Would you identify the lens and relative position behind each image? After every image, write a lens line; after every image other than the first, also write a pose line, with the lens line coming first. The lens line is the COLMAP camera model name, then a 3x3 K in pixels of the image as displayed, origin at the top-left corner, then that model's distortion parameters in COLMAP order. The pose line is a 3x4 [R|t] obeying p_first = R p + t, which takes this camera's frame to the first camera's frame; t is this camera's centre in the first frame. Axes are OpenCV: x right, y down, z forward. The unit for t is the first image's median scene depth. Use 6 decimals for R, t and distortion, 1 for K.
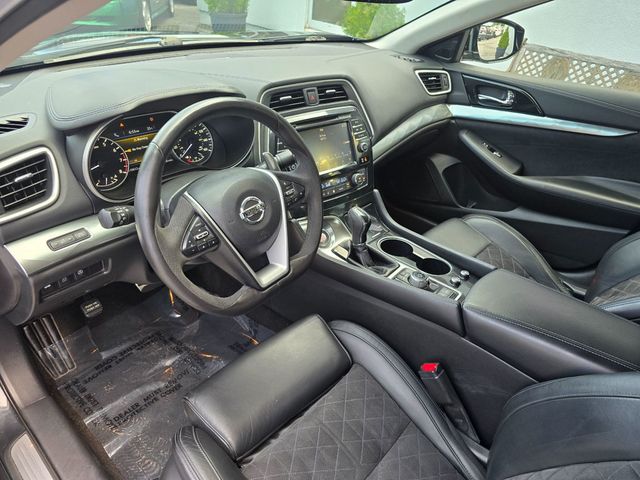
lens RADIAL K [[431.7, 0, 320.0], [0, 431.7, 240.0], [0, 0, 1]] dist [0.040311, -0.038669]
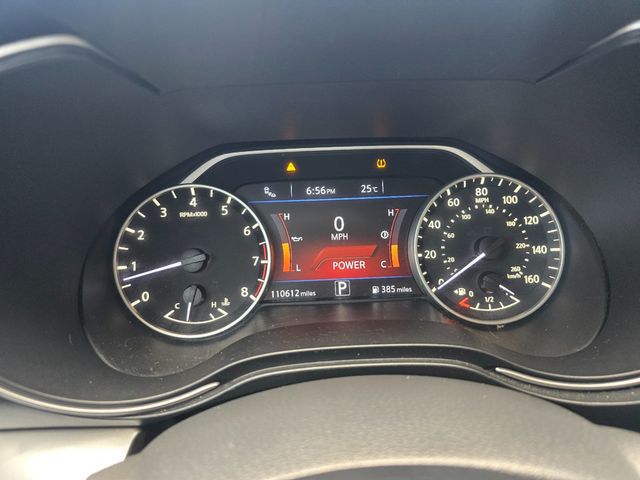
lens RADIAL K [[431.7, 0, 320.0], [0, 431.7, 240.0], [0, 0, 1]] dist [0.040311, -0.038669]
pose [[0.696217, 0.114728, -0.708604, -0.144891], [-0.317259, 0.934678, -0.160383, -0.129213], [0.643917, 0.336472, 0.687137, 0.638606]]
